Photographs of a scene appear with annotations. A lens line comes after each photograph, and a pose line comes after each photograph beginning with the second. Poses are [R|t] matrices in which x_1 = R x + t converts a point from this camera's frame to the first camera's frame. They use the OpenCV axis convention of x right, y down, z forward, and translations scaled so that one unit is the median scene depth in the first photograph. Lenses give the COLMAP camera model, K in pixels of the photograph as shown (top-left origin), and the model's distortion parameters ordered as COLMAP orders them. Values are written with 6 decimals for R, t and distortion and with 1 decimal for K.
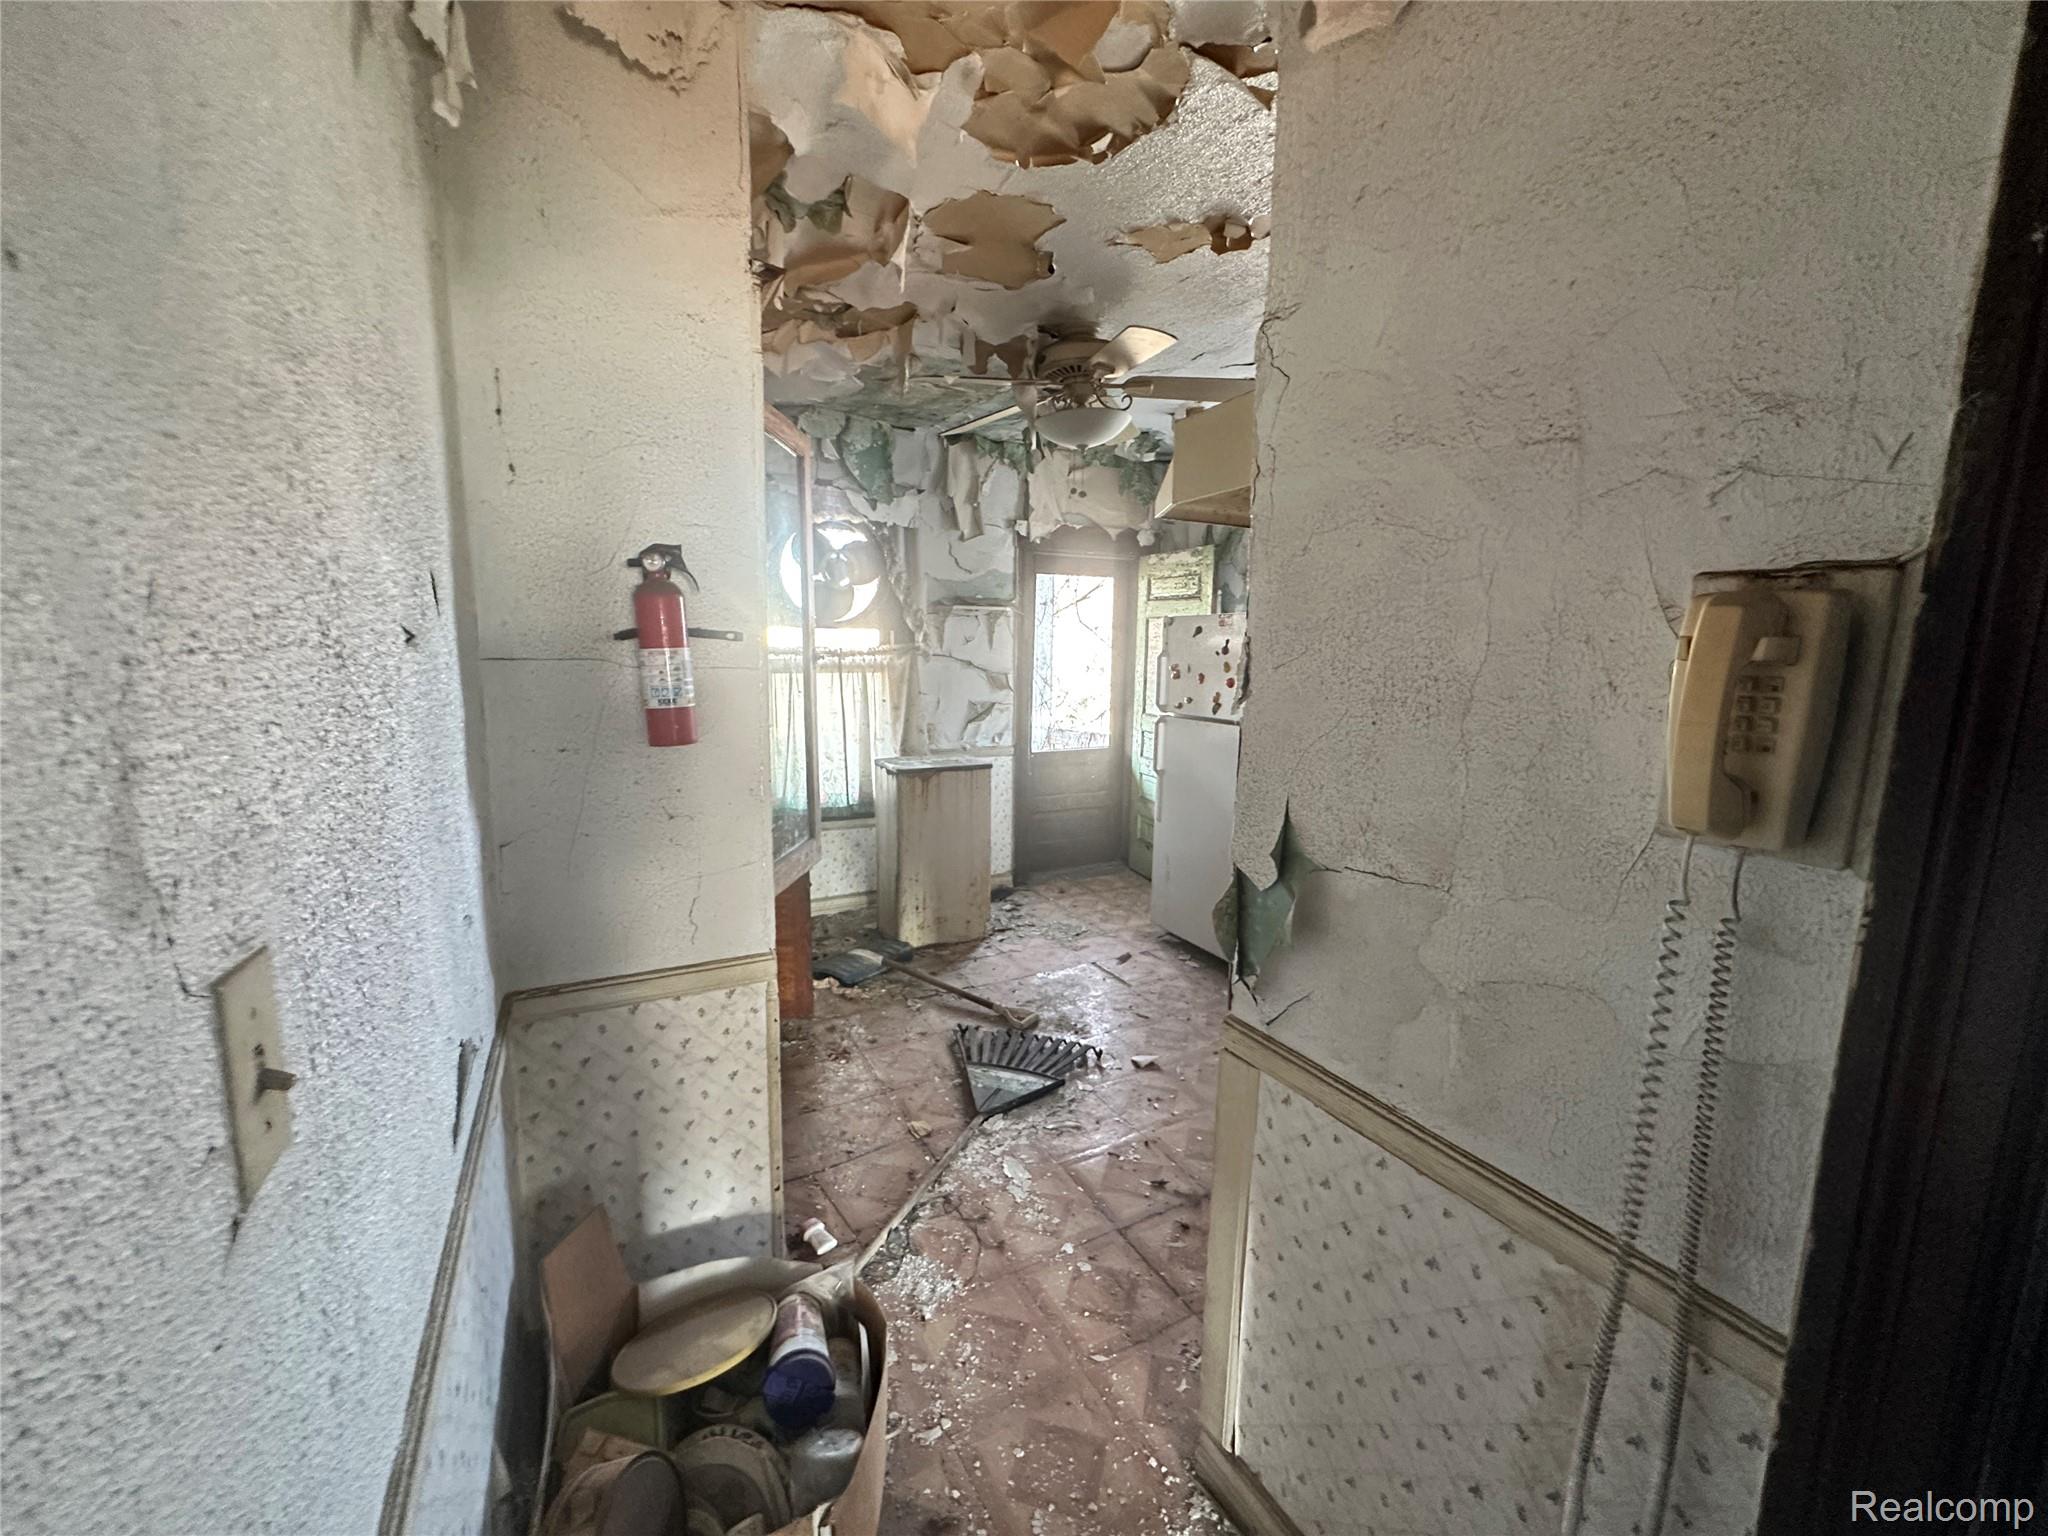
lens RADIAL K [[816.3, 0, 1016.4], [0, 816.3, 770.1], [0, 0, 1]] dist [-0.005159, 0.000989]
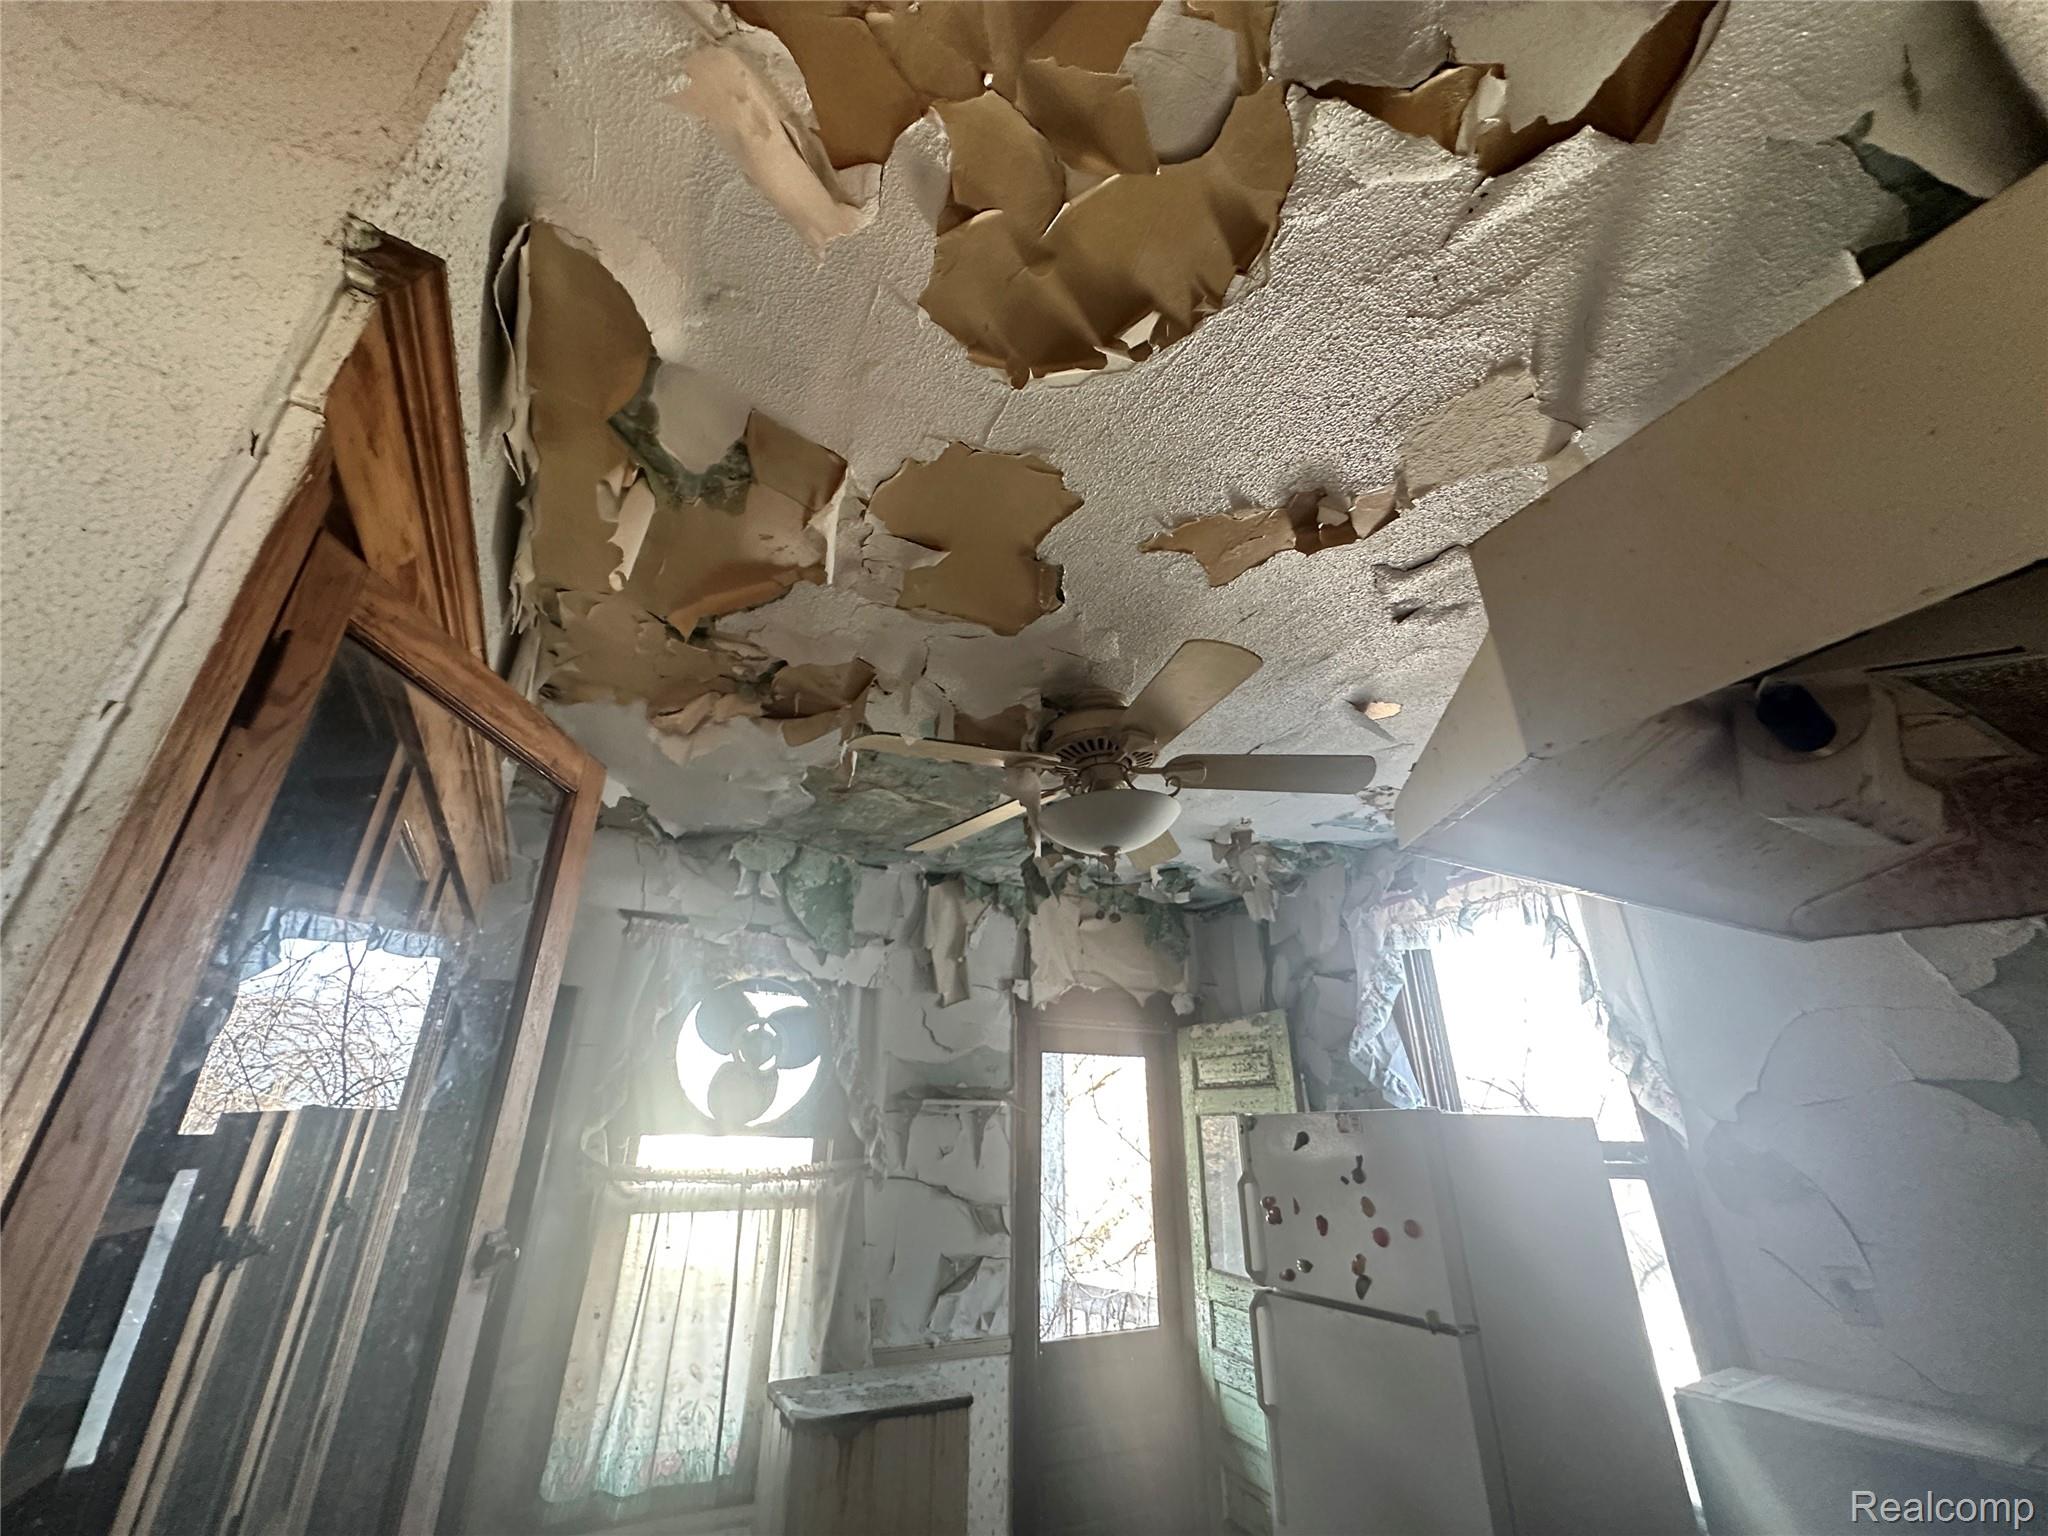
lens RADIAL K [[816.3, 0, 1021.6], [0, 816.3, 768.6], [0, 0, 1]] dist [-0.005159, 0.000989]
pose [[0.999956, -0.004465, 0.008217, 0.001843], [0.008231, 0.837354, -0.546599, -0.060635], [-0.004439, 0.546643, 0.837354, 0.280005]]
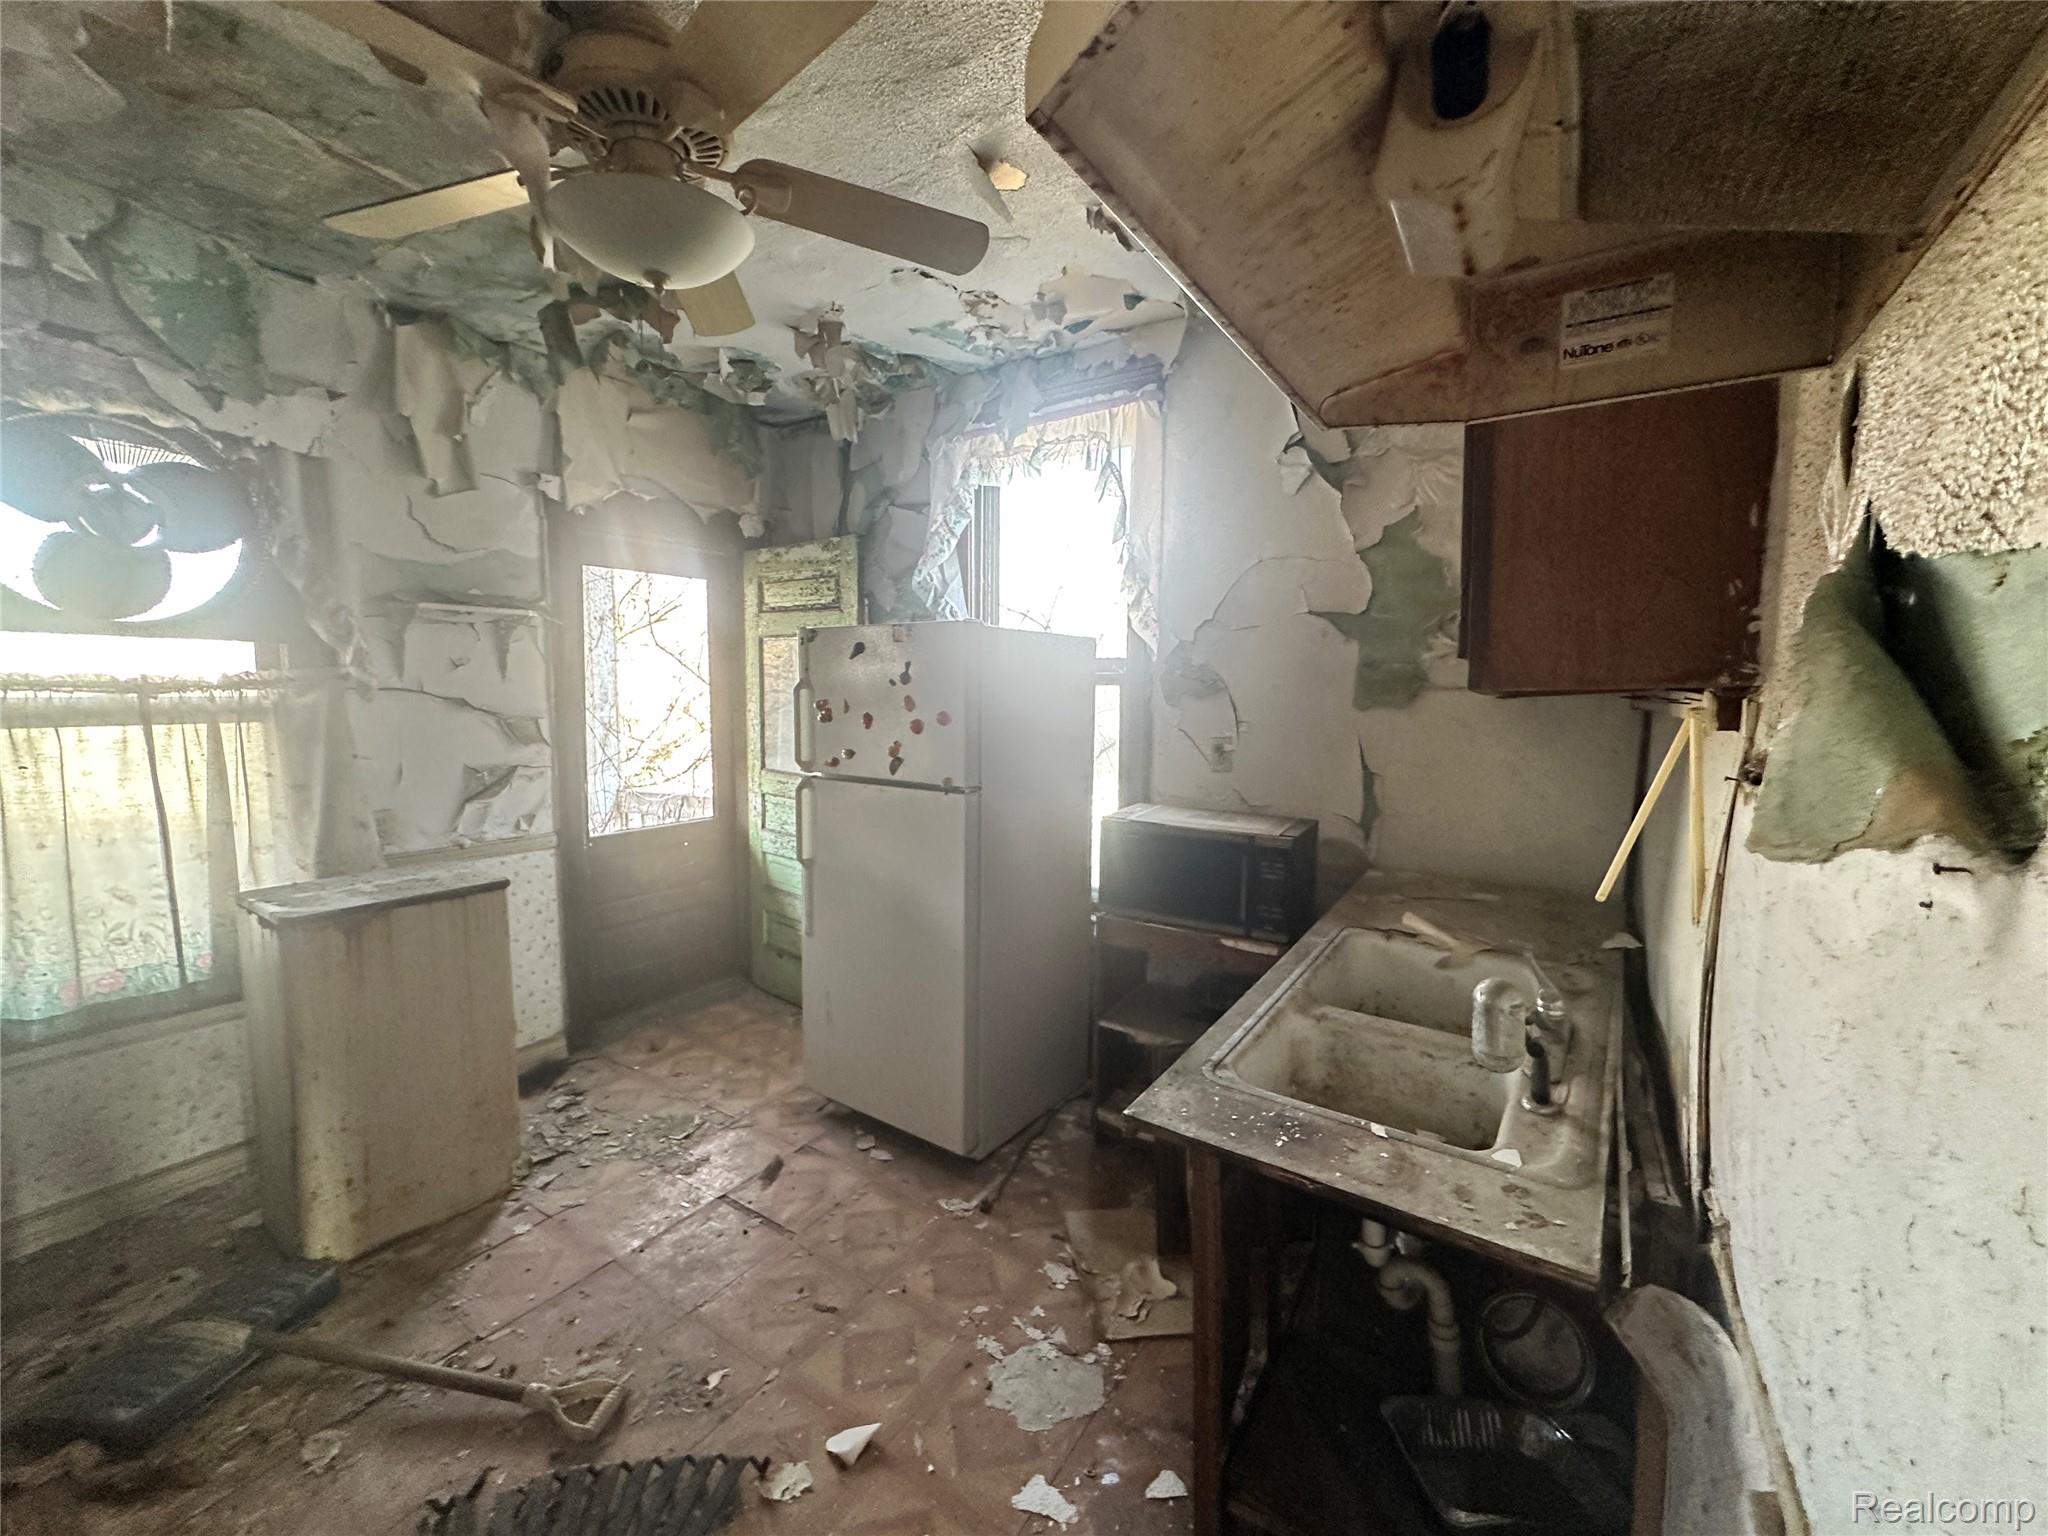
lens RADIAL K [[816.3, 0, 1018.3], [0, 816.3, 765.6], [0, 0, 1]] dist [-0.005159, 0.000989]
pose [[0.878278, -0.049578, 0.475574, 0.015573], [0.073149, 0.996834, -0.031172, -0.041262], [-0.472523, 0.062165, 0.879123, 0.322064]]
